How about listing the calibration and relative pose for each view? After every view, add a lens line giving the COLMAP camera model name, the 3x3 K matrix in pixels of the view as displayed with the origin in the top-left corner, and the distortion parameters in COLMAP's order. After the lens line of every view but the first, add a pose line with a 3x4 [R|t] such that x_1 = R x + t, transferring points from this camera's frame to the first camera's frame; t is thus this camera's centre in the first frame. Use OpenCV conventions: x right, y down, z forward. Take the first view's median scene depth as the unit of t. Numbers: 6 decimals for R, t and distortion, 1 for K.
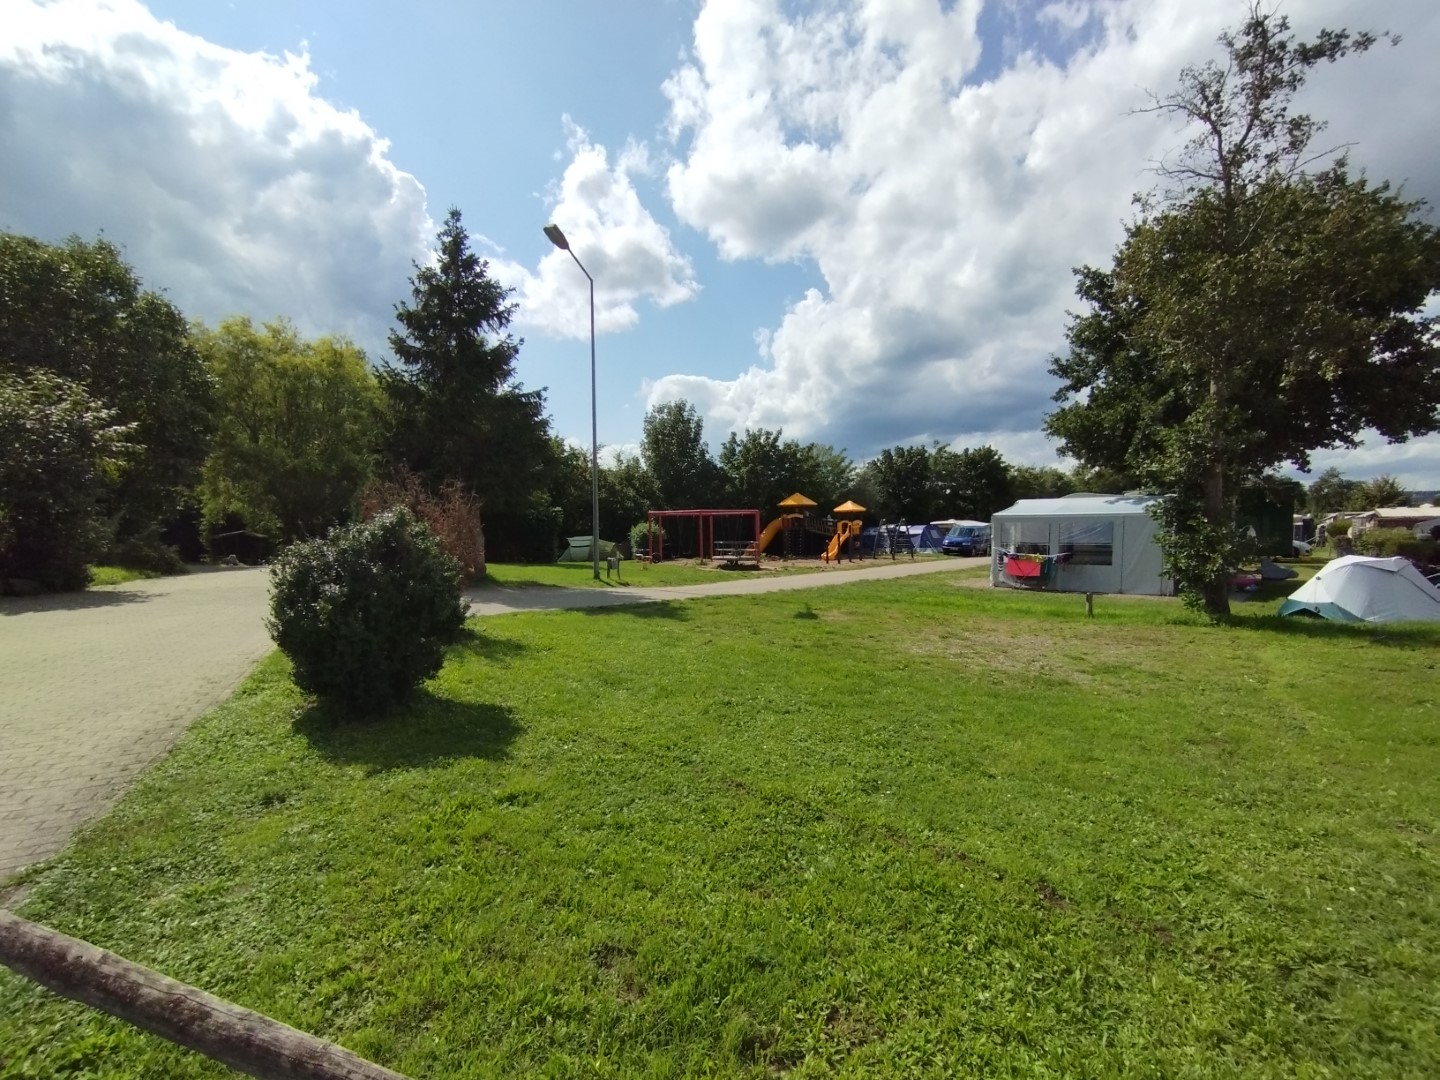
lens RADIAL K [[625.2, 0, 721.0], [0, 625.2, 570.5], [0, 0, 1]] dist [-0.001430, -0.000687]
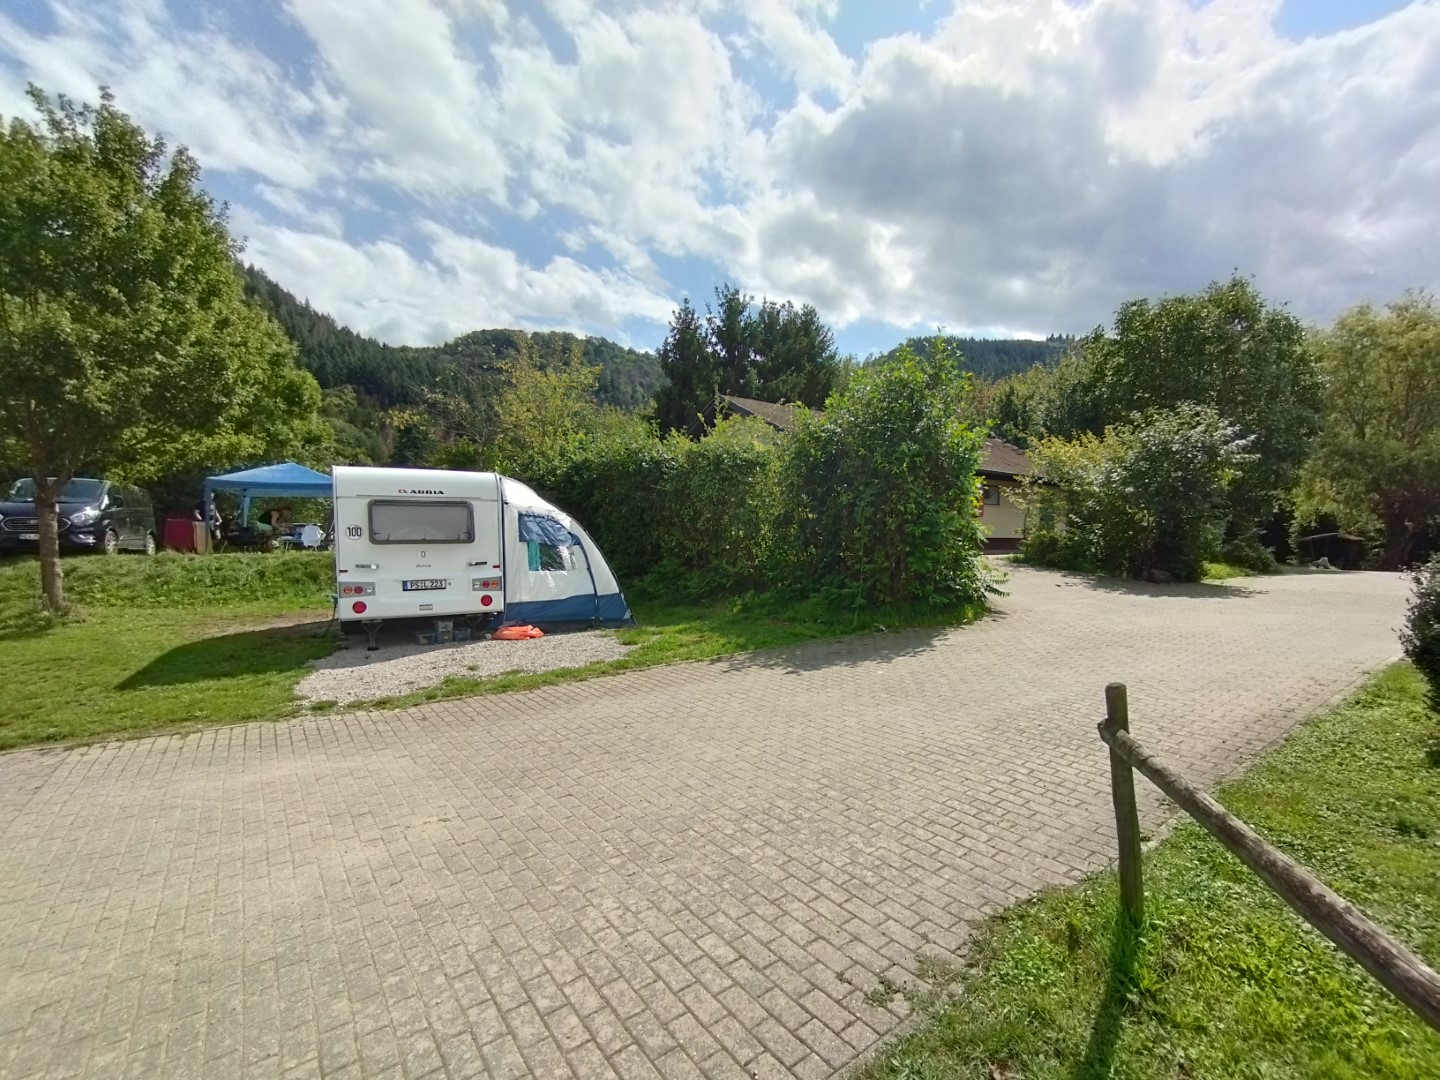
lens RADIAL K [[625.2, 0, 721.0], [0, 625.2, 570.5], [0, 0, 1]] dist [-0.001430, -0.000687]
pose [[0.242073, 0.065450, -0.968048, -0.082142], [-0.066260, 0.996508, 0.050805, 0.008942], [0.967993, 0.051844, 0.245565, -0.170475]]
